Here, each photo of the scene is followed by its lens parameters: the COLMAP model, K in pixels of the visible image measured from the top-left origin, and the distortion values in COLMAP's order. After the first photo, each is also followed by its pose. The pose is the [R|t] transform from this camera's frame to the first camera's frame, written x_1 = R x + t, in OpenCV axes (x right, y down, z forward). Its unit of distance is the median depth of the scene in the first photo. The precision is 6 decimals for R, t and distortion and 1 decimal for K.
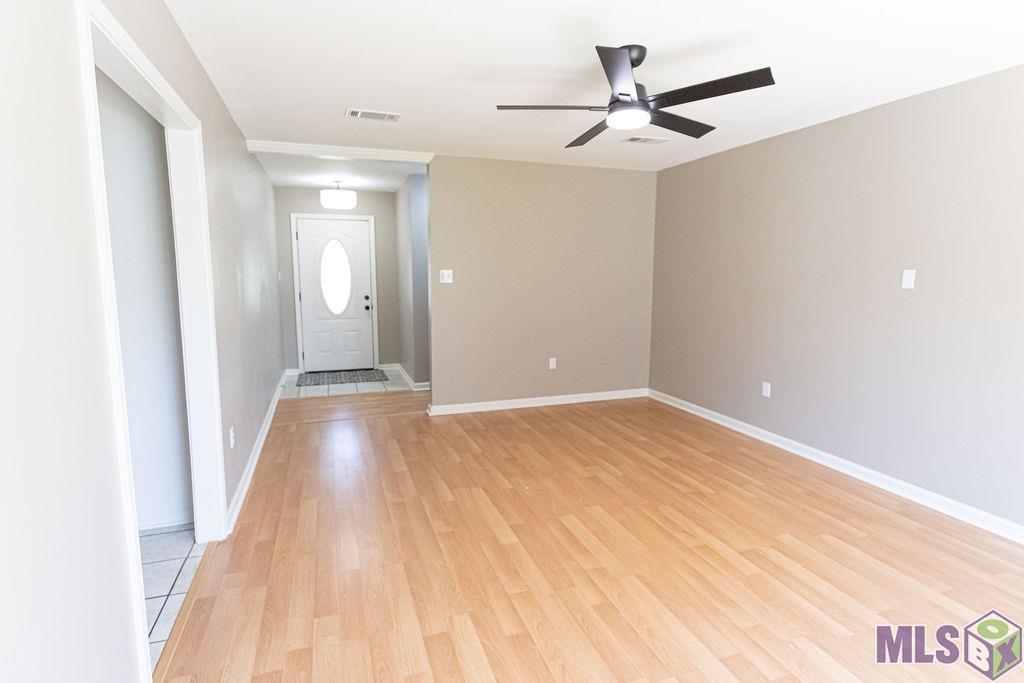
lens RADIAL K [[511.8, 0, 511.4], [0, 511.8, 336.0], [0, 0, 1]] dist [0.000017, -0.001159]
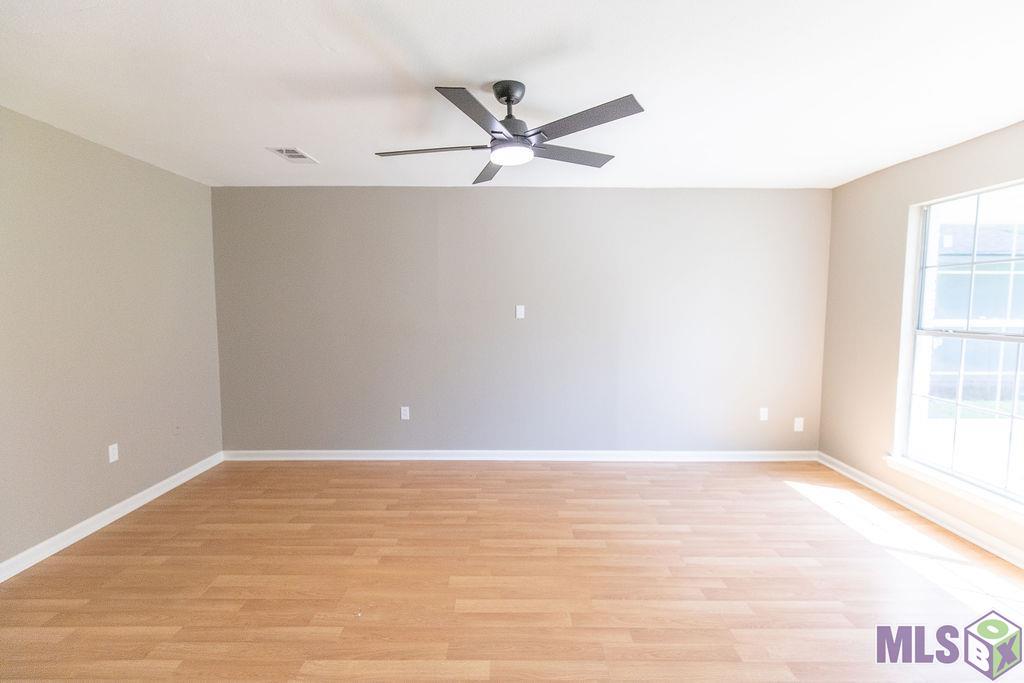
lens RADIAL K [[475.3, 0, 511.1], [0, 475.3, 340.1], [0, 0, 1]] dist [0.000045, -0.000225]
pose [[0.352315, -0.075904, 0.932798, -0.448687], [0.121121, 0.992021, 0.034976, -0.073643], [-0.928011, 0.100659, 0.358698, 0.493810]]
